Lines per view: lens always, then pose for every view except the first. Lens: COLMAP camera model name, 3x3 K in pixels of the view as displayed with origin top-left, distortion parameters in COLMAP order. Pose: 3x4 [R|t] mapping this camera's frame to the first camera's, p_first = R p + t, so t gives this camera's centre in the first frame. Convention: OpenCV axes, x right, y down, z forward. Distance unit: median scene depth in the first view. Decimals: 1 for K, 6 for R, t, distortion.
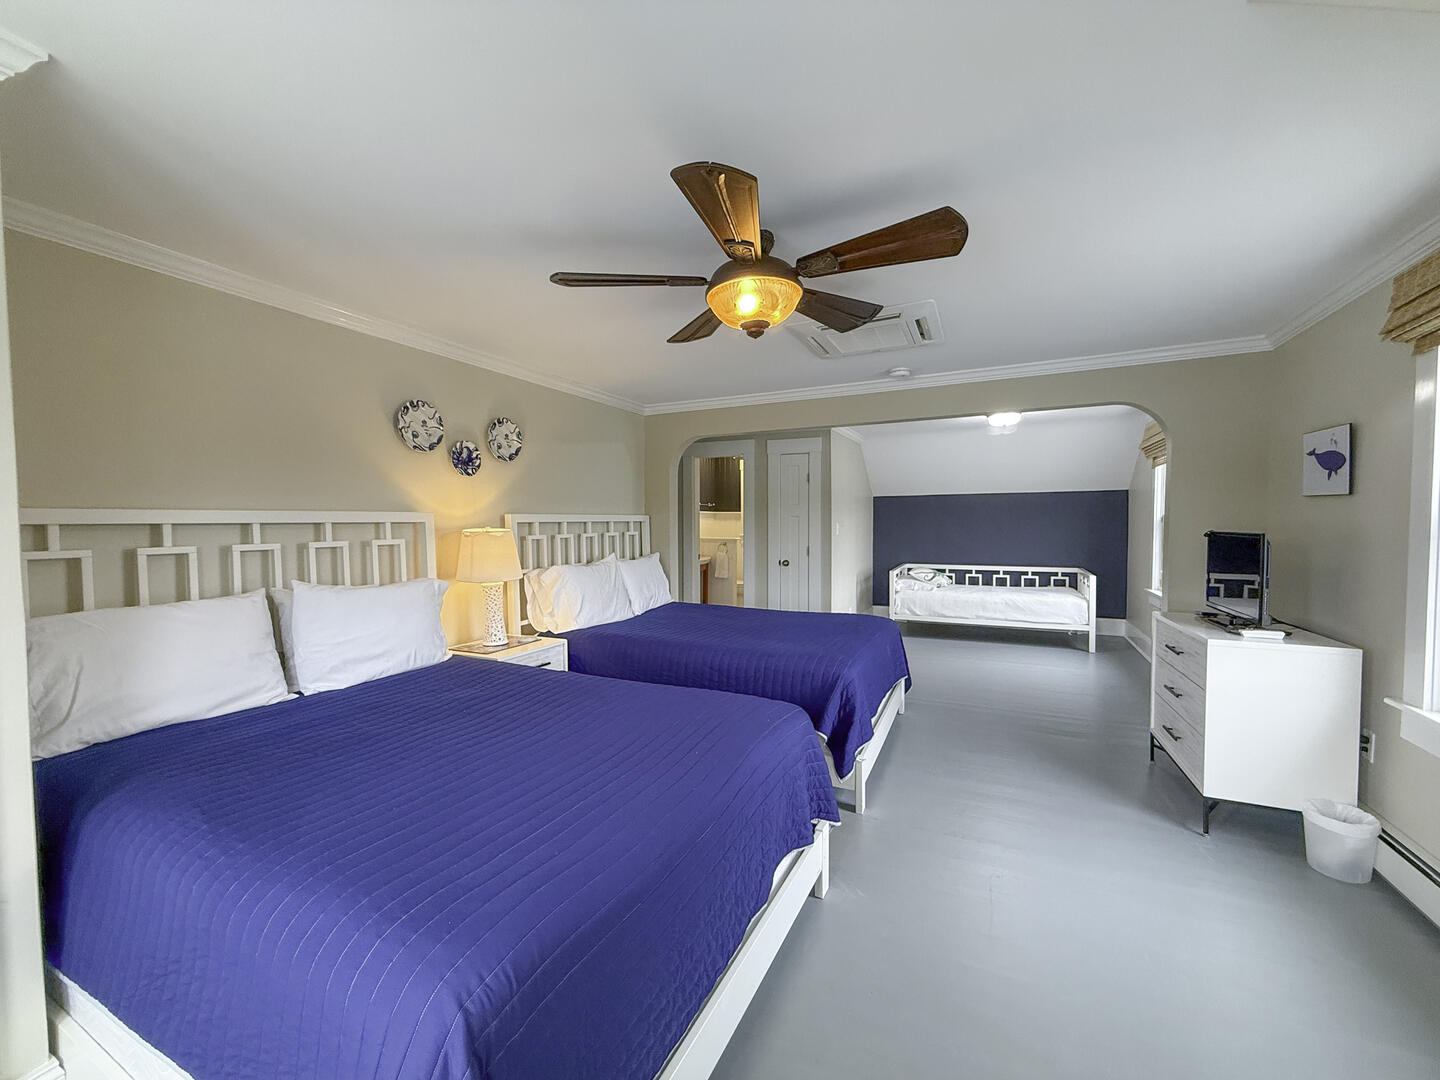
lens RADIAL K [[573.7, 0, 721.0], [0, 573.7, 539.9], [0, 0, 1]] dist [0.000377, 0.000173]
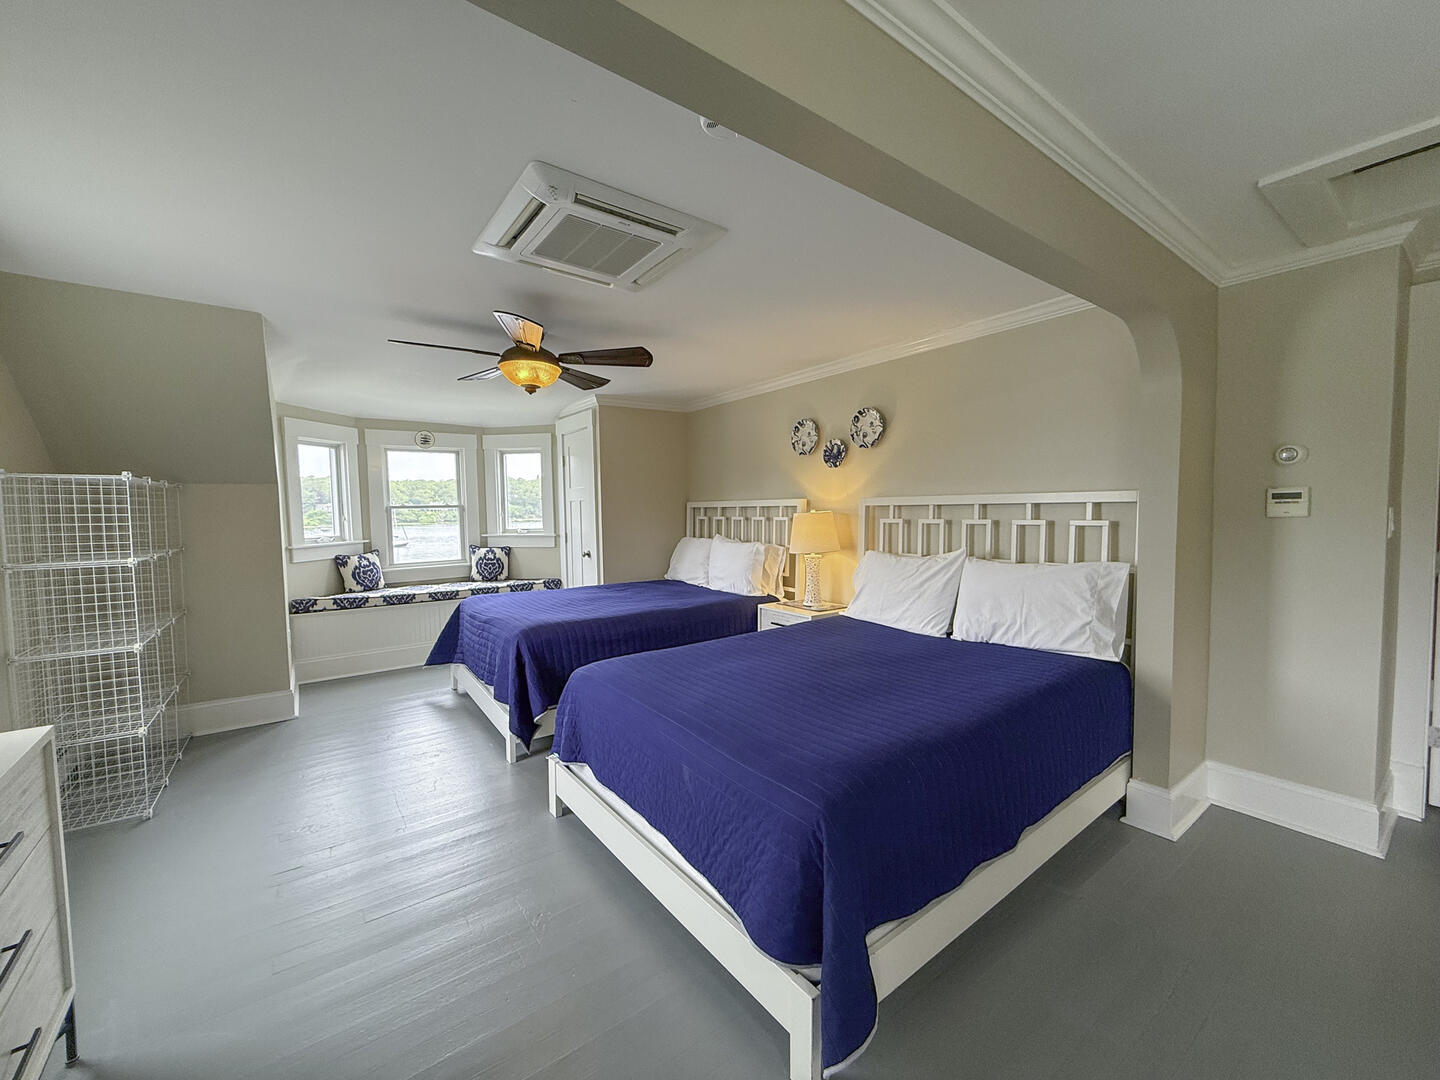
lens RADIAL K [[573.7, 0, 720.2], [0, 573.7, 532.1], [0, 0, 1]] dist [0.000377, 0.000173]
pose [[-0.466977, 0.051960, -0.882742, 0.735247], [-0.011701, 0.997822, 0.064924, -0.049424], [0.884192, 0.040647, -0.465351, 1.313797]]
